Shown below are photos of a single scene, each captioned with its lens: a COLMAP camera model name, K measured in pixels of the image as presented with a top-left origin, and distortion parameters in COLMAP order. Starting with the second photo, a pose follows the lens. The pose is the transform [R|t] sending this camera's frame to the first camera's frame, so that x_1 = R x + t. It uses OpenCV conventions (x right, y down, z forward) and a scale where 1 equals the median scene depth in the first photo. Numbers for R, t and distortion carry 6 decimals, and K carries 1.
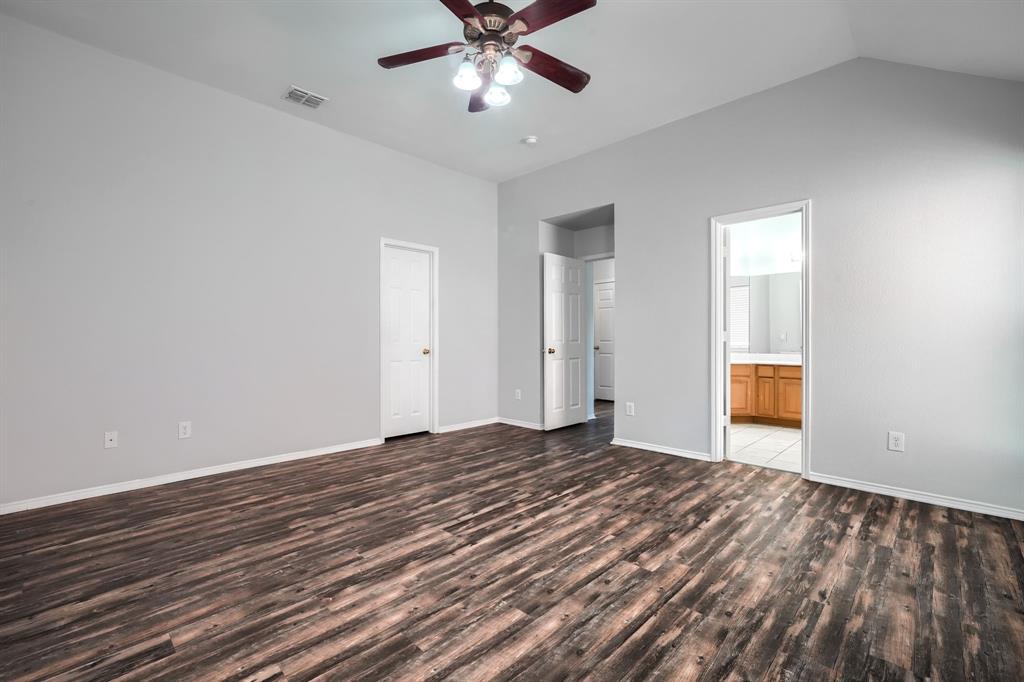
lens RADIAL K [[440.4, 0, 512.5], [0, 440.4, 342.8], [0, 0, 1]] dist [-0.004515, -0.000497]
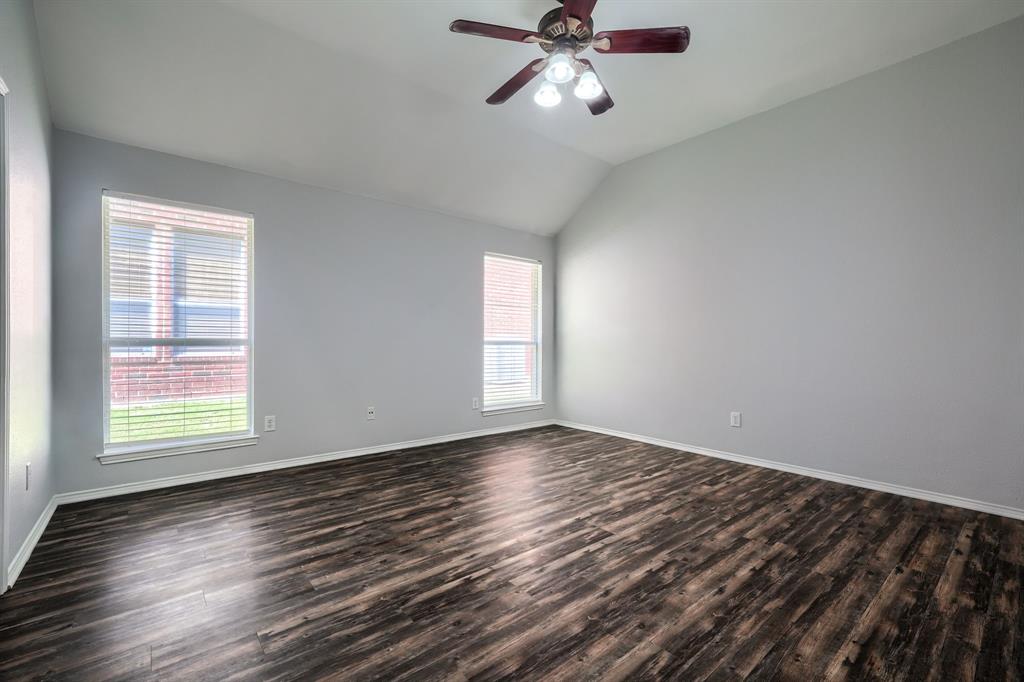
lens RADIAL K [[440.4, 0, 512.5], [0, 440.4, 342.8], [0, 0, 1]] dist [-0.004515, -0.000497]
pose [[-0.994927, -0.003557, 0.100539, -0.028934], [-0.002920, 0.999975, 0.006480, -0.010977], [-0.100559, 0.006154, -0.994912, 1.946927]]
